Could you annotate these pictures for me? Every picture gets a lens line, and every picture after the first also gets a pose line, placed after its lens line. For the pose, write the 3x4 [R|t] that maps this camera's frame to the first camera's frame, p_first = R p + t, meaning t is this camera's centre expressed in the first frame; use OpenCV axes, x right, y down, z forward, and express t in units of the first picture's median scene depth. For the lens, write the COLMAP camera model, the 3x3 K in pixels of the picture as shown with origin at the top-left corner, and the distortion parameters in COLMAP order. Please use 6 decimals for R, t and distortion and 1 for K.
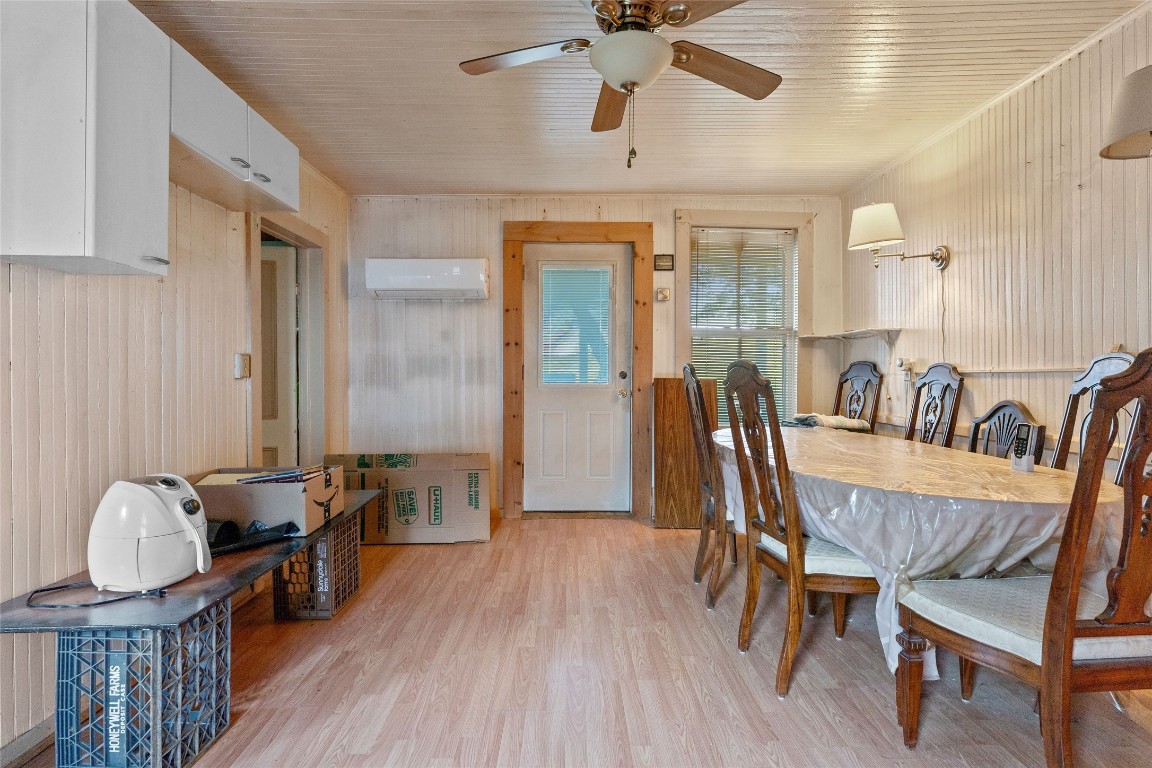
lens RADIAL K [[560.9, 0, 576.0], [0, 560.9, 384.0], [0, 0, 1]] dist [-0.001065, -0.000296]
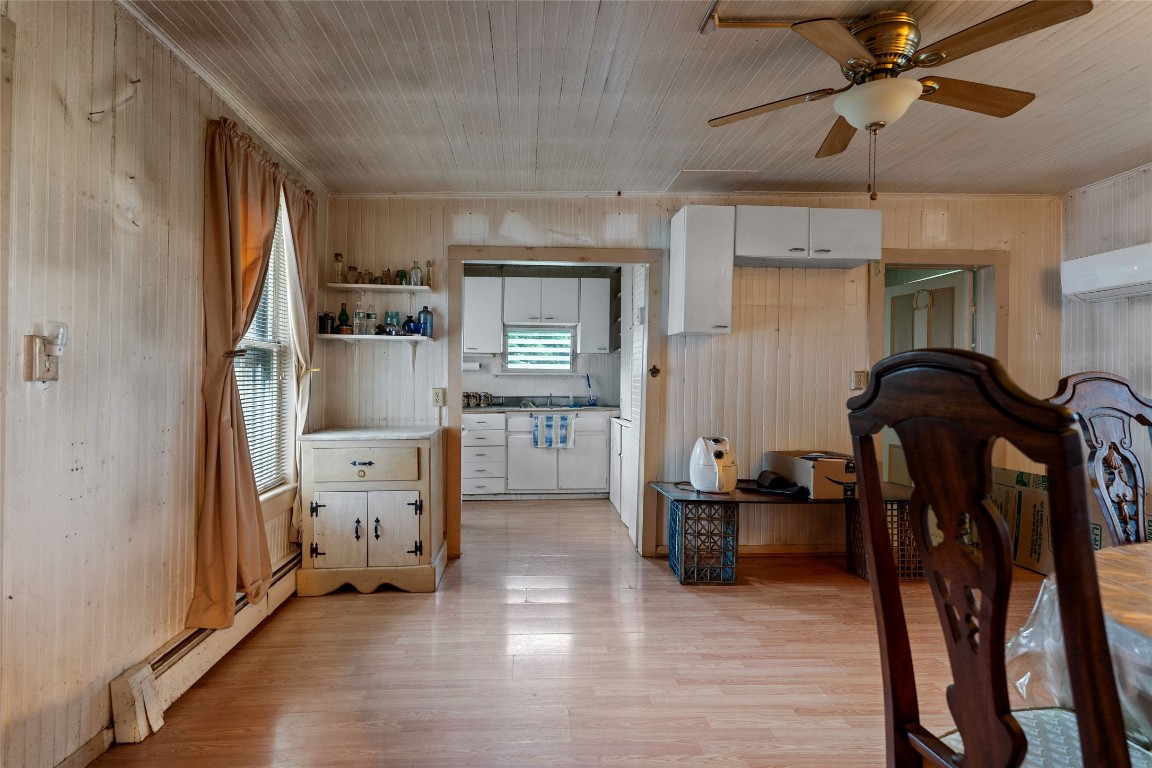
lens RADIAL K [[560.9, 0, 576.0], [0, 560.9, 384.0], [0, 0, 1]] dist [-0.001065, -0.000296]
pose [[0.065646, 0.005763, -0.997826, 0.527971], [-0.029088, 0.999569, 0.003860, -0.005811], [0.997419, 0.028771, 0.065786, 0.171112]]
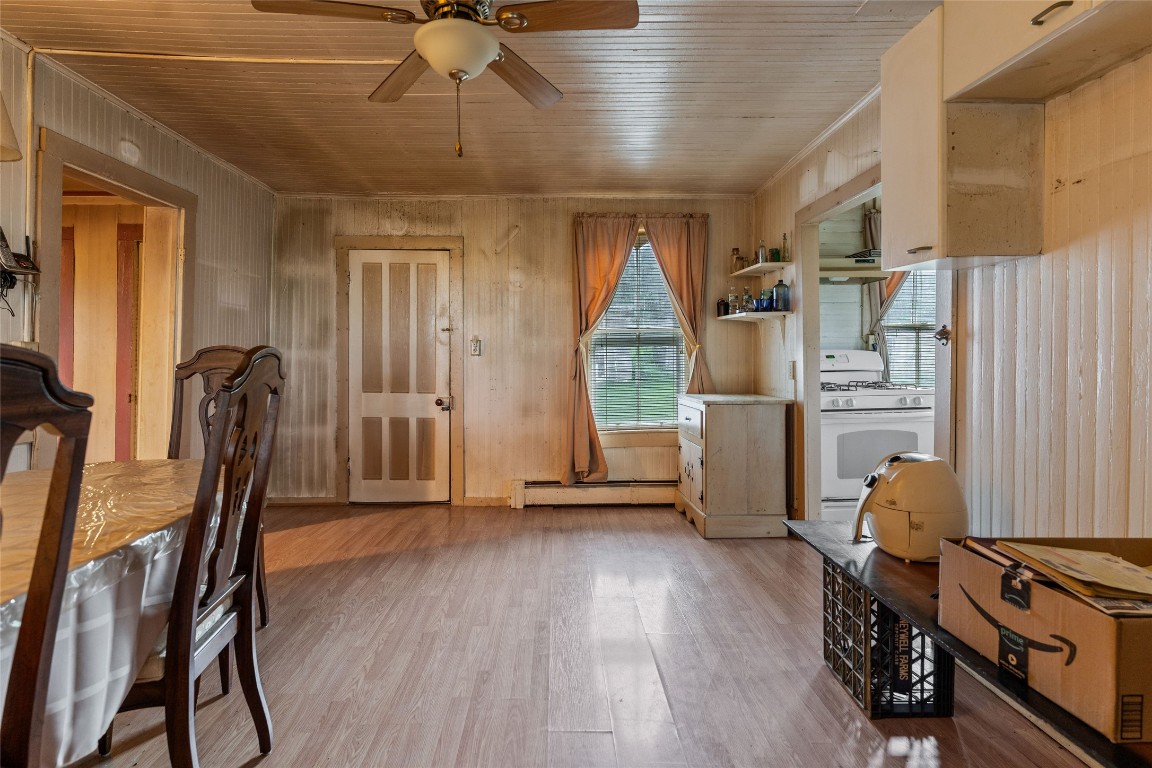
lens RADIAL K [[592.1, 0, 555.0], [0, 592.1, 352.9], [0, 0, 1]] dist [-0.000436, -0.000084]
pose [[-0.999819, 0.009591, 0.016432, -0.029068], [0.010005, 0.999629, 0.025323, -0.027534], [-0.016183, 0.025483, -0.999544, 0.944309]]
